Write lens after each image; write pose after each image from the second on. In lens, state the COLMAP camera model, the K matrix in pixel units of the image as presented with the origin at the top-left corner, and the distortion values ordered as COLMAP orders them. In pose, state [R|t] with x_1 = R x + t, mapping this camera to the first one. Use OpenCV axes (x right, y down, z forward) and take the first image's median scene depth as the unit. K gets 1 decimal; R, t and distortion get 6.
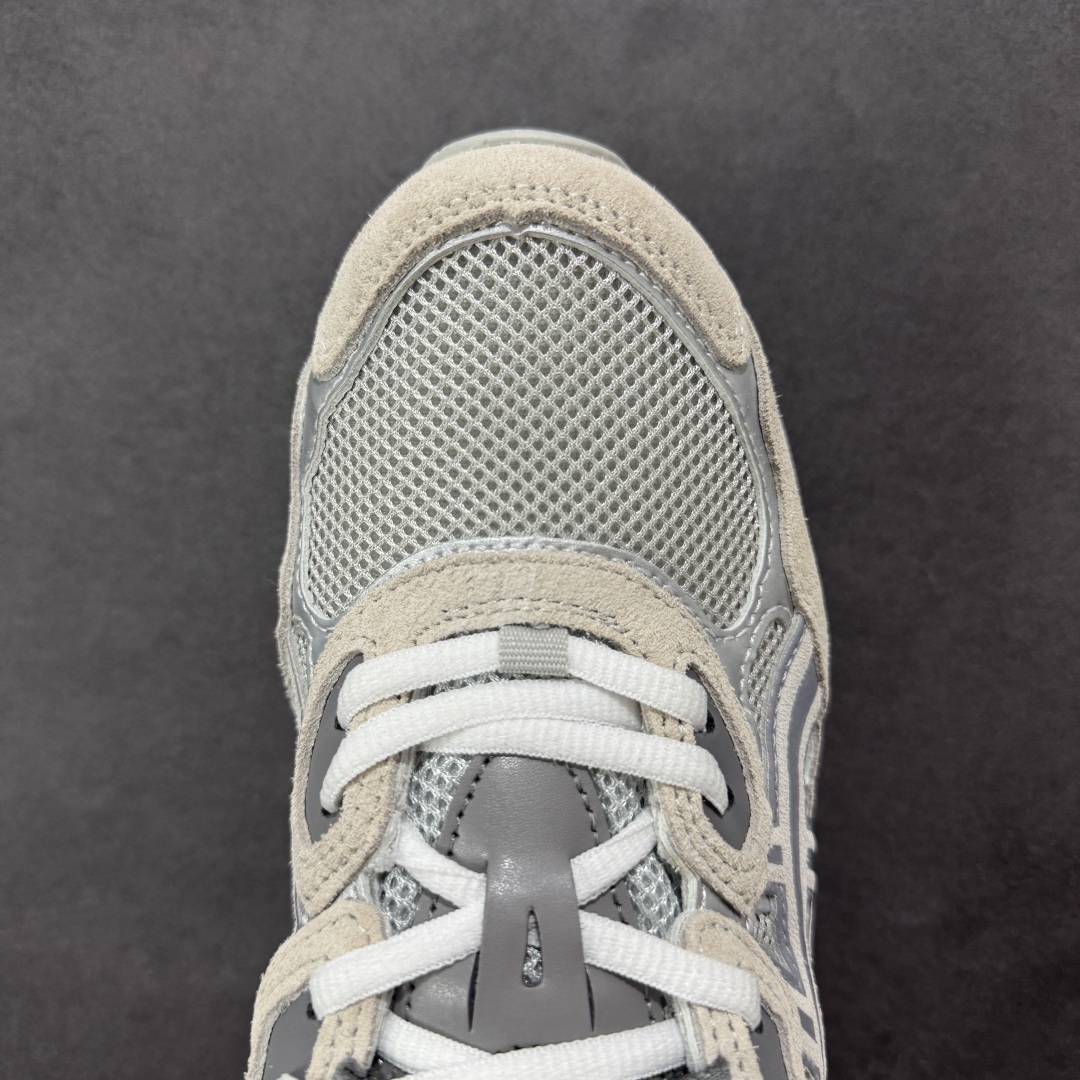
lens RADIAL K [[1028.9, 0, 546.6], [0, 1028.9, 529.5], [0, 0, 1]] dist [-0.031019, 0.000000]
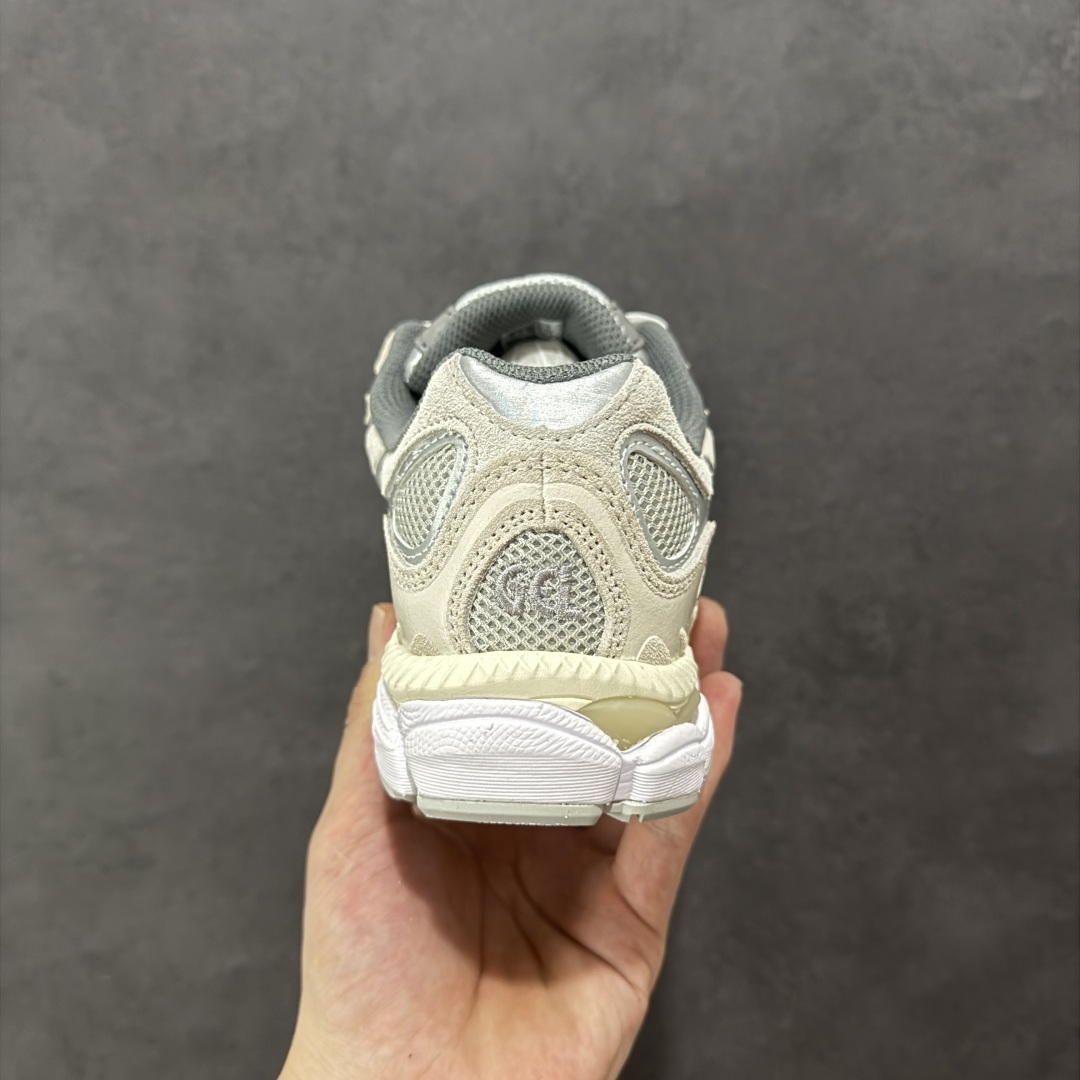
lens RADIAL K [[1028.9, 0, 530.3], [0, 1028.9, 549.5], [0, 0, 1]] dist [-0.031019, 0.000000]
pose [[0.999439, -0.028100, 0.018247, 0.047305], [0.028042, 0.999601, 0.003436, 0.062032], [-0.018337, -0.002922, 0.999828, -0.916250]]
